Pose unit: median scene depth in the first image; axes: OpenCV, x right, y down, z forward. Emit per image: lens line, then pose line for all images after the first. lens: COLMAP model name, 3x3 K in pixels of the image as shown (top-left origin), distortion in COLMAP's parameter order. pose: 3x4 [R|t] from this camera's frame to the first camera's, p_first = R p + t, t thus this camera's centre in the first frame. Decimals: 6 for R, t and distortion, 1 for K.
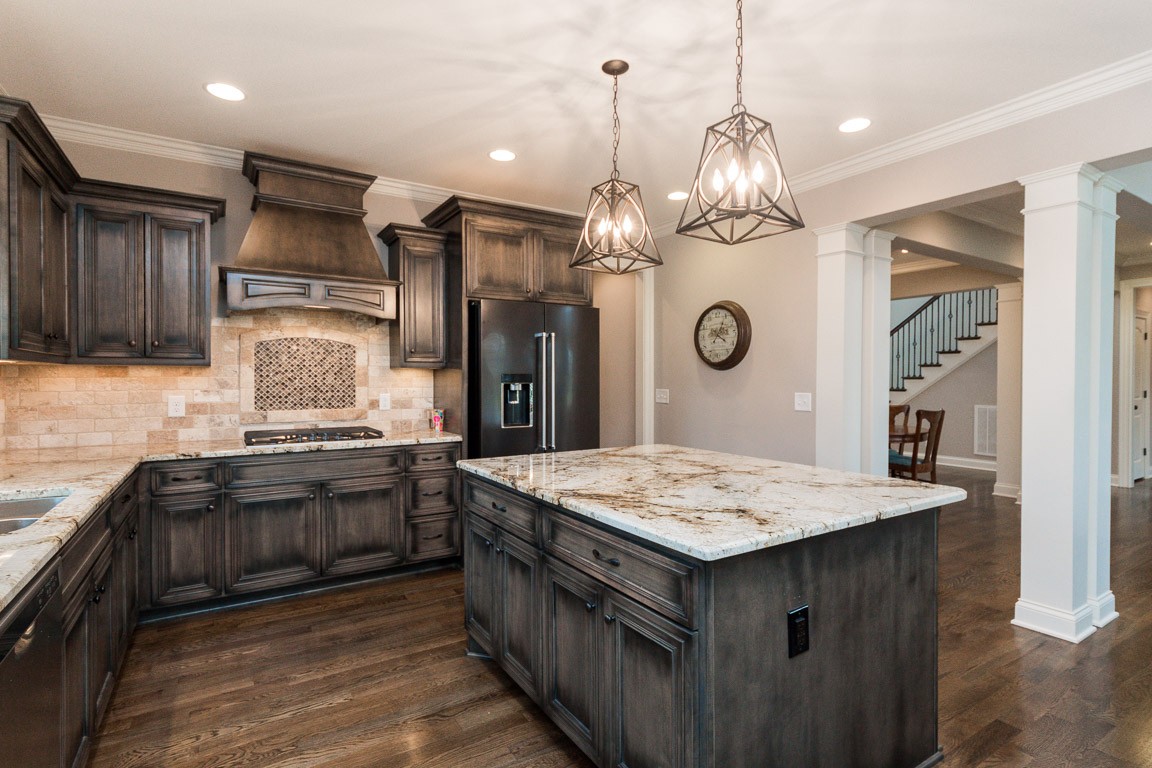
lens RADIAL K [[554.3, 0, 571.3], [0, 554.3, 380.8], [0, 0, 1]] dist [0.000171, -0.002131]
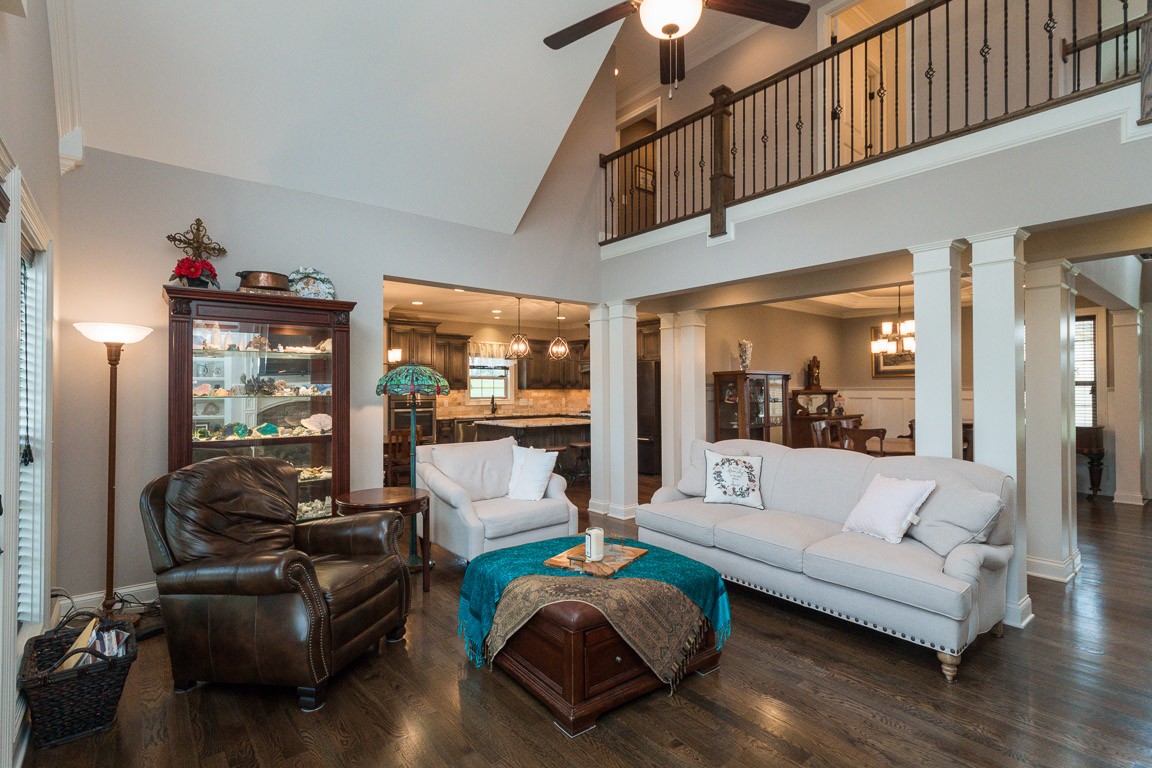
lens RADIAL K [[554.3, 0, 574.4], [0, 554.3, 385.9], [0, 0, 1]] dist [0.000171, -0.002131]
pose [[0.132453, -0.006286, -0.991169, 2.393930], [-0.002955, 0.999973, -0.006737, -0.021379], [0.991185, 0.003821, 0.132431, 0.476456]]
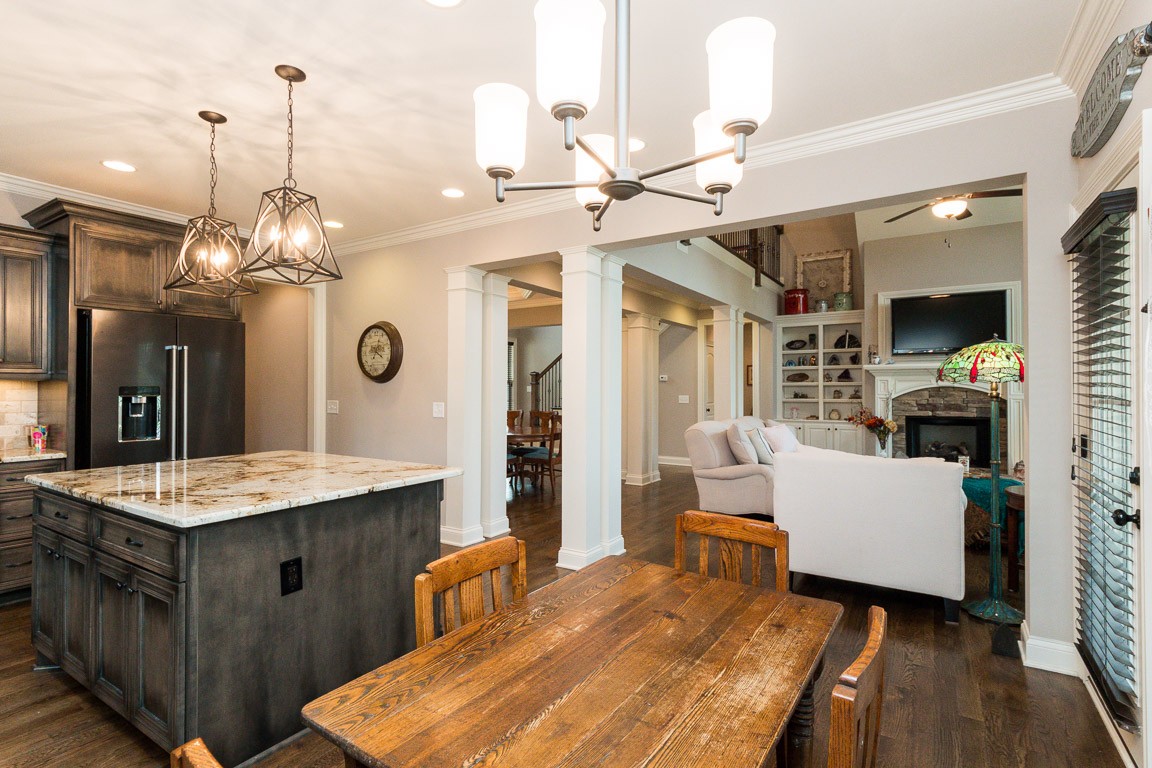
lens RADIAL K [[554.3, 0, 575.8], [0, 554.3, 379.9], [0, 0, 1]] dist [0.000171, -0.002131]
pose [[0.903503, 0.005937, 0.428542, 0.198220], [0.002640, 0.999808, -0.019417, -0.003496], [-0.428575, 0.018675, 0.903313, -0.243826]]
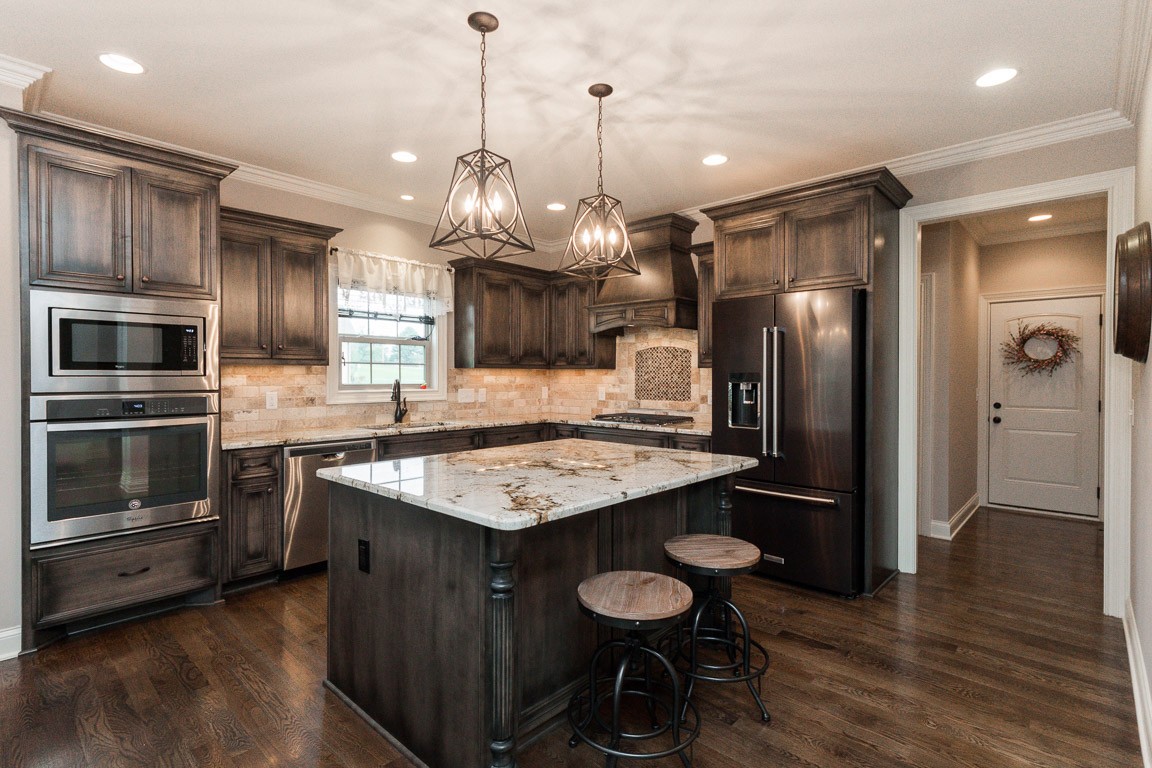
lens RADIAL K [[554.3, 0, 570.5], [0, 554.3, 380.3], [0, 0, 1]] dist [0.000171, -0.002131]
pose [[0.256356, 0.007894, -0.966550, 0.828195], [-0.009004, 0.999943, 0.005779, -0.002391], [0.966540, 0.007221, 0.256413, 0.495528]]
